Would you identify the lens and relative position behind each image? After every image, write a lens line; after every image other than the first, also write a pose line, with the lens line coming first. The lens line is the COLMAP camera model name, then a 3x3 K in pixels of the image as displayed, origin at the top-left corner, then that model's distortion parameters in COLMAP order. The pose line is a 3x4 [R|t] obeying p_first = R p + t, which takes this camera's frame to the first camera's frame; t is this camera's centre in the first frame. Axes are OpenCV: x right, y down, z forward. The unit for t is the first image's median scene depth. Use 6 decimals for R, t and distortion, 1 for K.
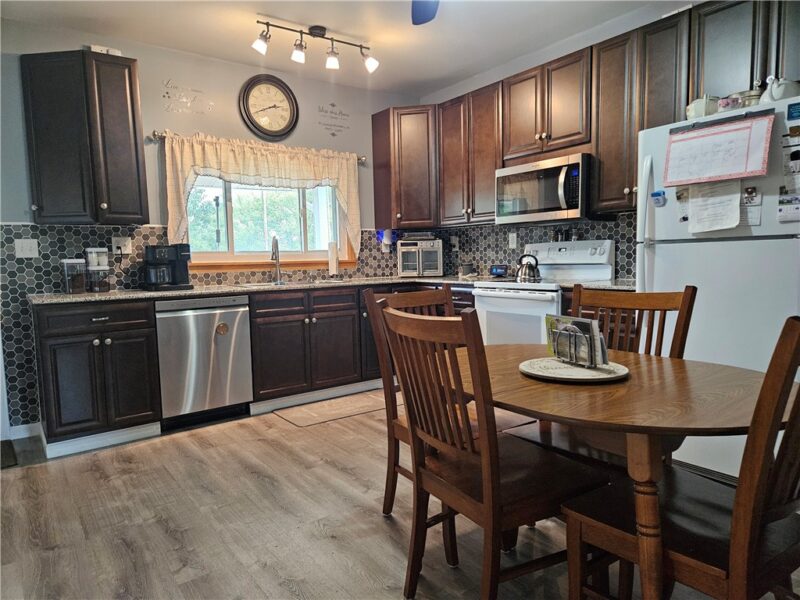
lens RADIAL K [[537.7, 0, 398.0], [0, 537.7, 301.2], [0, 0, 1]] dist [0.043818, -0.024943]
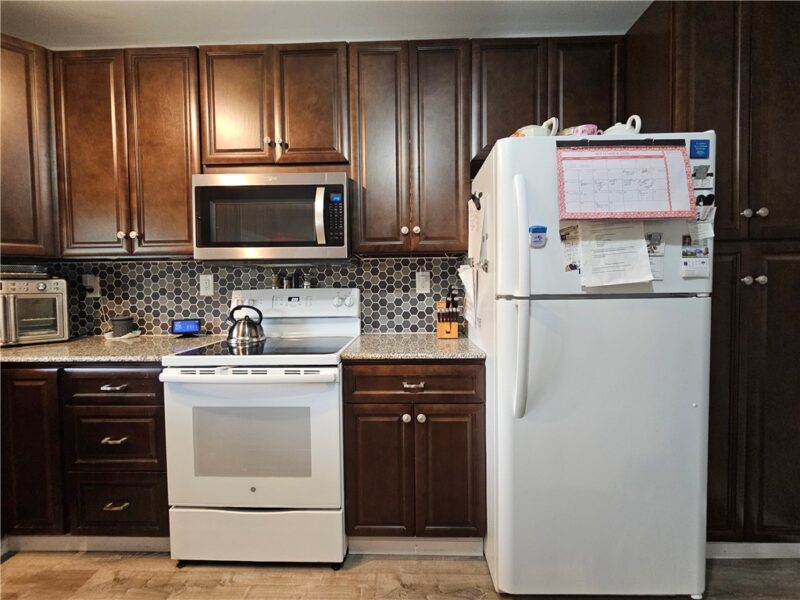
lens RADIAL K [[338.3, 0, 401.0], [0, 338.3, 299.4], [0, 0, 1]] dist [-0.001992, 0.000967]
pose [[0.611986, -0.007462, 0.790833, 0.014393], [0.060849, 0.997436, -0.037676, -0.063778], [-0.788524, 0.071179, 0.610871, 0.551368]]
